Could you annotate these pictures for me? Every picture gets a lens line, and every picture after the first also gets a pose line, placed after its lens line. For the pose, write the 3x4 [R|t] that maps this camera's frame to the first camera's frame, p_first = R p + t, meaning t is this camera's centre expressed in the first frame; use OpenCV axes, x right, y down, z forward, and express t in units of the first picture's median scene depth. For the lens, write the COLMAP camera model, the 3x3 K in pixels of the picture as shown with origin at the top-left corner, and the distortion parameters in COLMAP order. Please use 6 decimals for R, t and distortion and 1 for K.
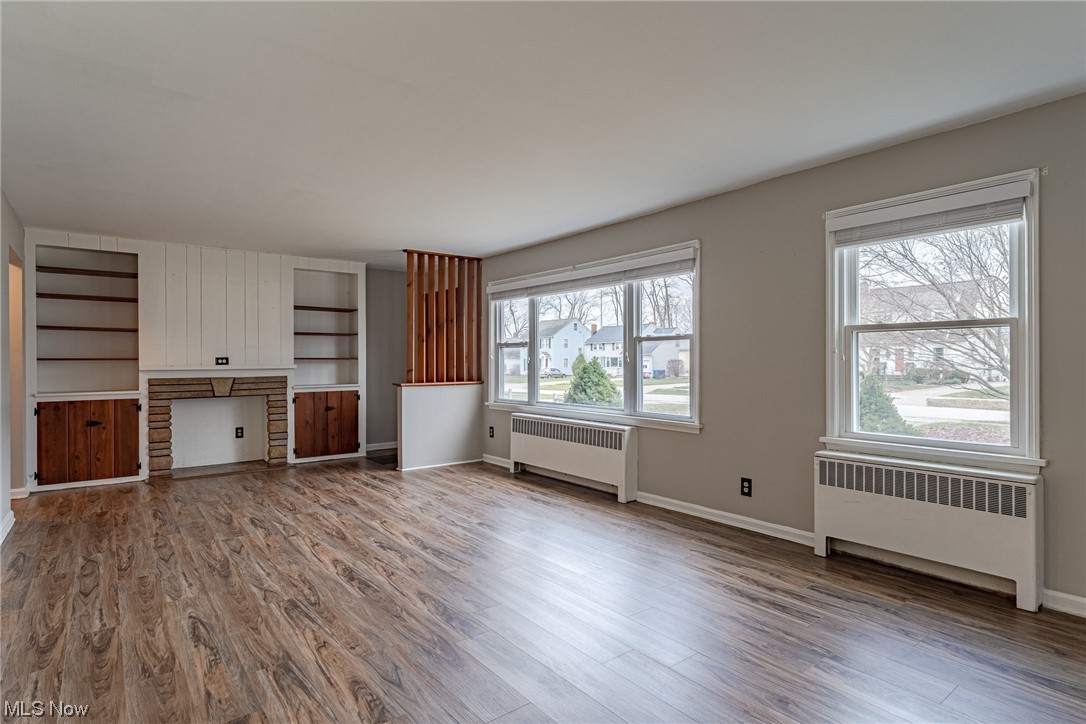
lens RADIAL K [[561.6, 0, 538.1], [0, 561.6, 360.6], [0, 0, 1]] dist [0.002651, -0.002697]
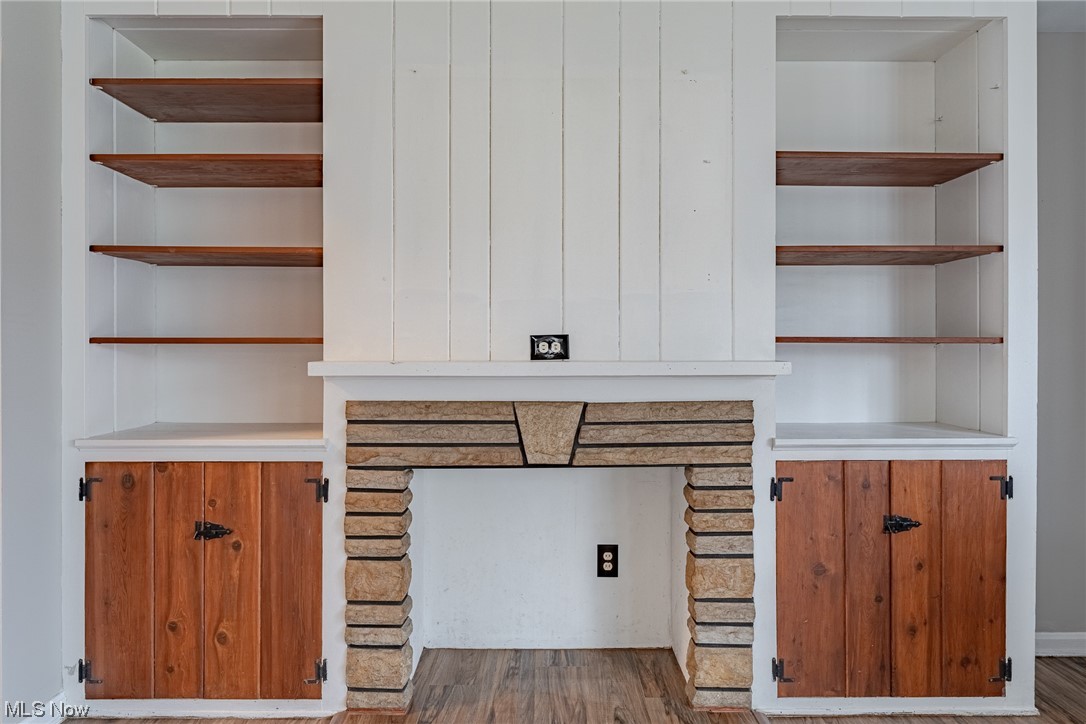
lens RADIAL K [[566.3, 0, 545.1], [0, 566.3, 359.0], [0, 0, 1]] dist [0.004108, 0.000924]
pose [[0.790943, 0.003960, -0.611877, -0.412319], [-0.004204, 0.999991, 0.001038, 0.007511], [0.611876, 0.001751, 0.790952, 0.825748]]
